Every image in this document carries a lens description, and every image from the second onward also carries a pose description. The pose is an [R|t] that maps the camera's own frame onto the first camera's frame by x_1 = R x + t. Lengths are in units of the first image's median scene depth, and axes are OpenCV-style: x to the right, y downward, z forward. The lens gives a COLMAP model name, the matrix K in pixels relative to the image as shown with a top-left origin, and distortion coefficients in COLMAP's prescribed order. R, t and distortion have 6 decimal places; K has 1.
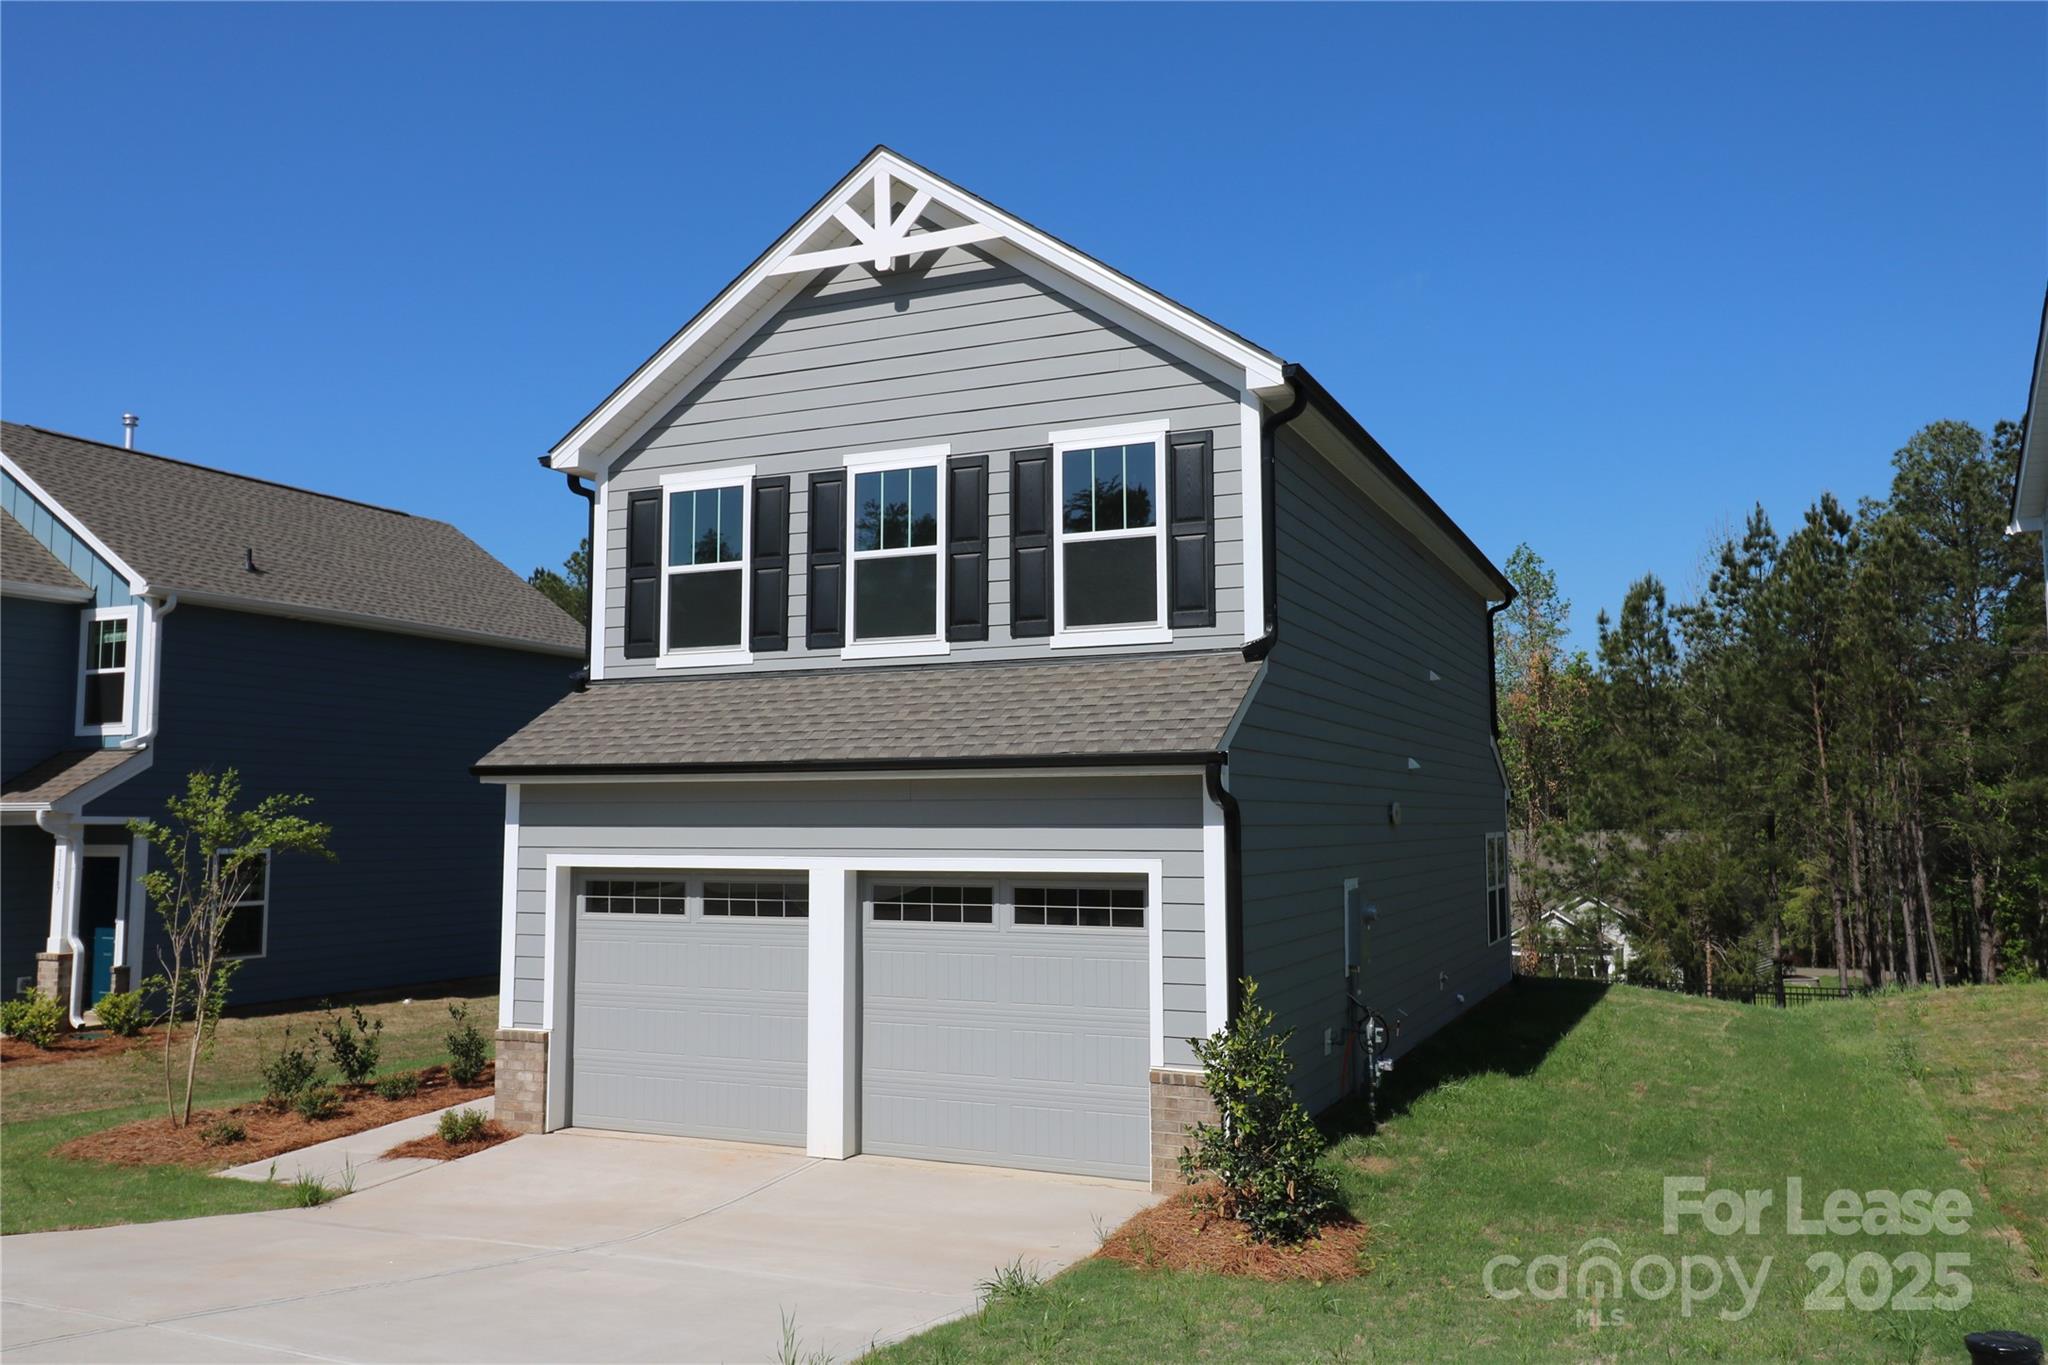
lens RADIAL K [[1615.5, 0, 1022.0], [0, 1615.5, 669.9], [0, 0, 1]] dist [0.000942, -0.001058]
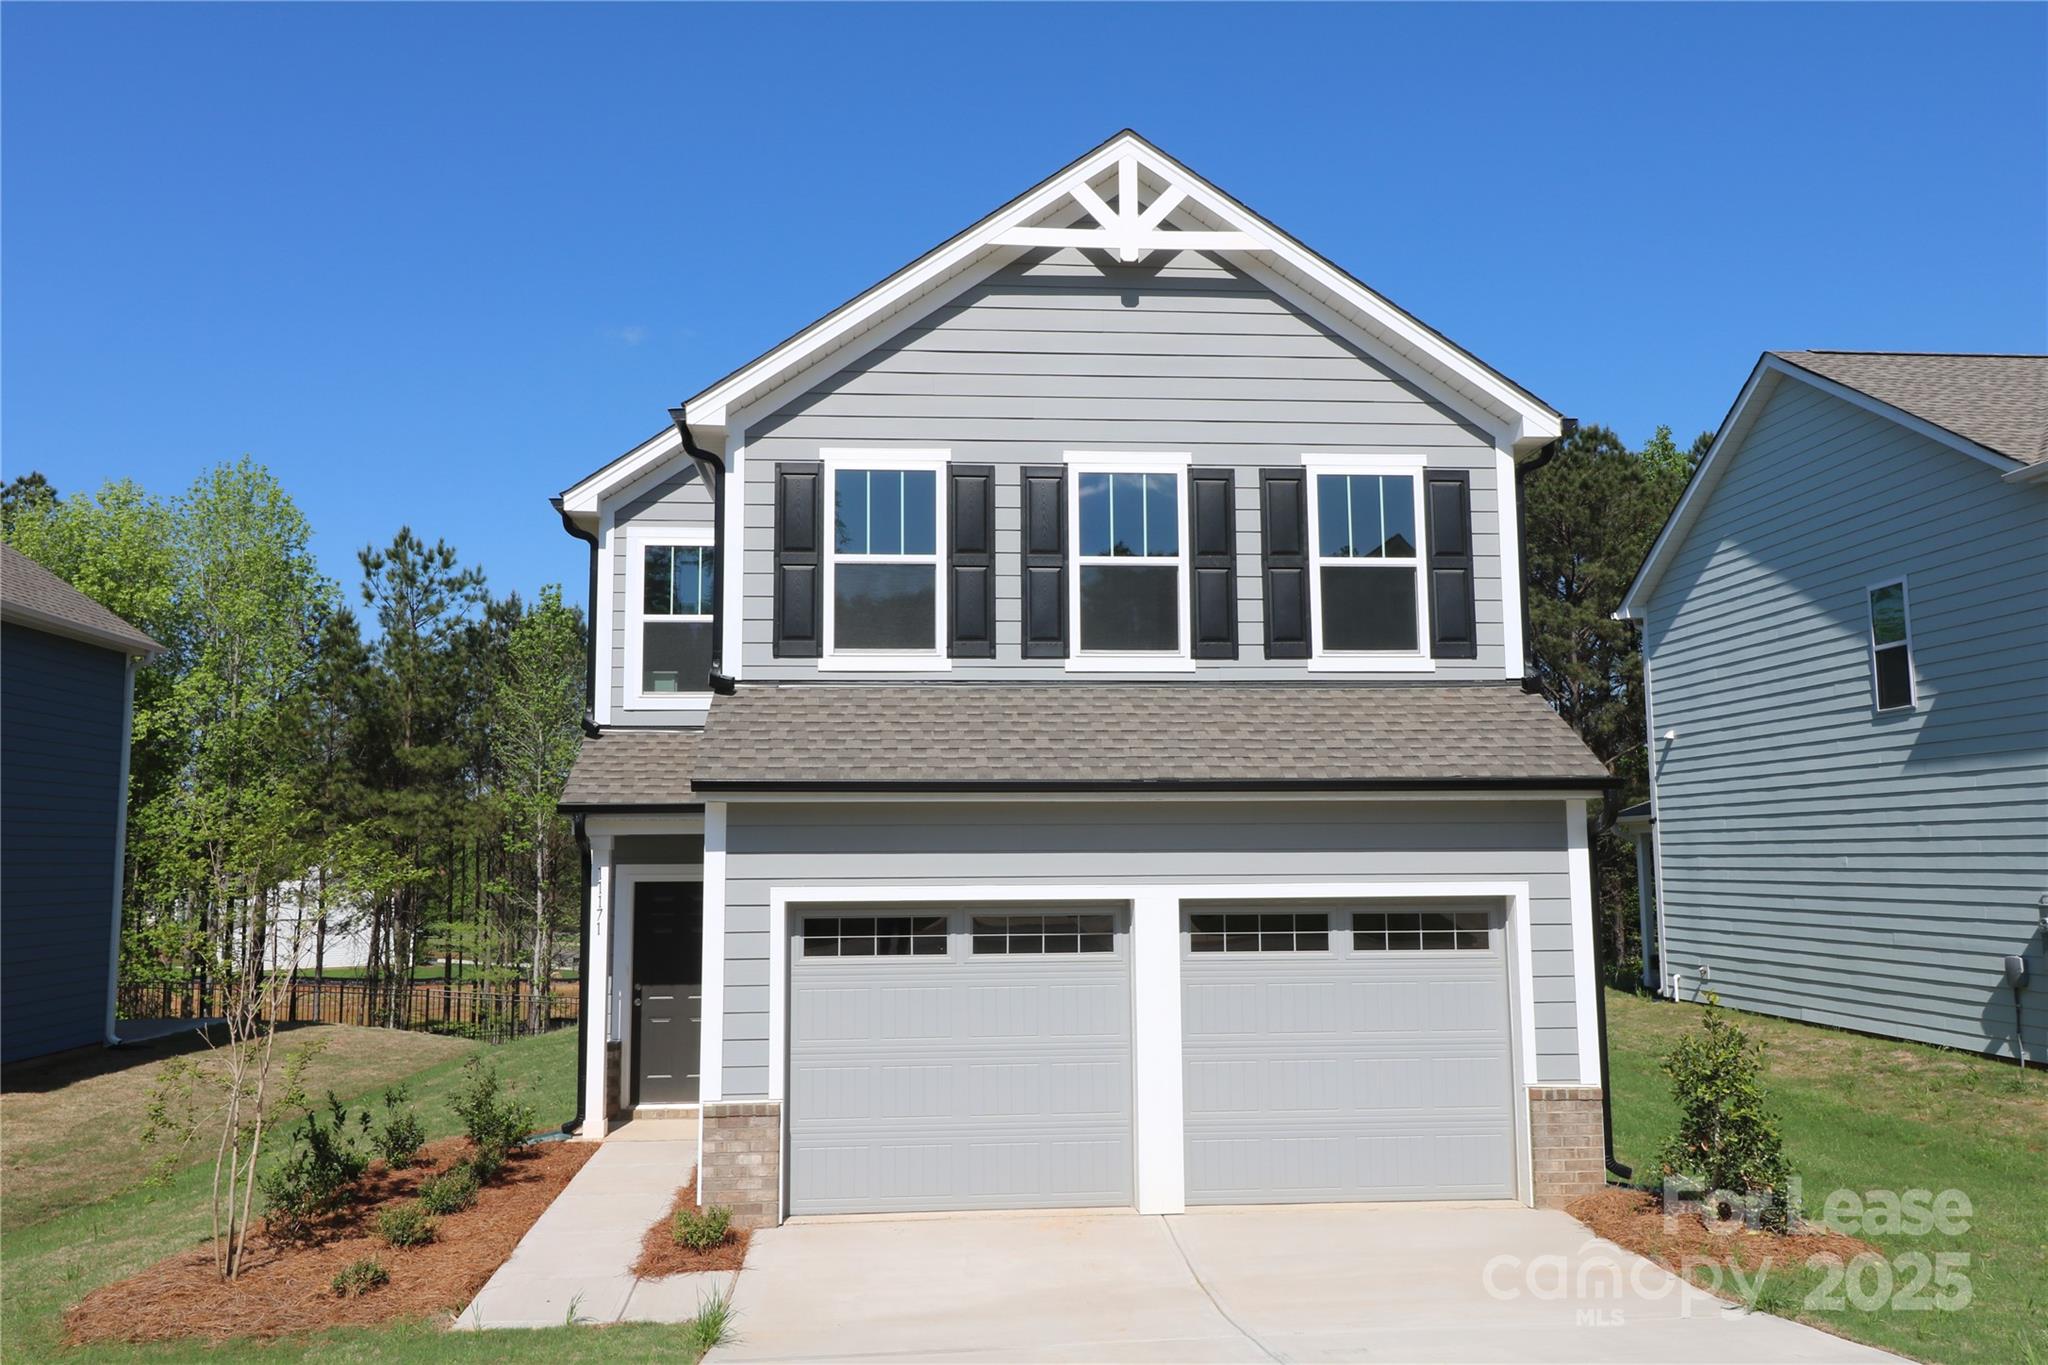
lens RADIAL K [[1515.9, 0, 1020.1], [0, 1515.9, 692.0], [0, 0, 1]] dist [-0.003146, -0.001497]
pose [[0.879554, 0.045755, 0.473594, -0.557129], [-0.040562, 0.998953, -0.021180, 0.025369], [-0.474067, -0.000581, 0.880489, 0.256227]]
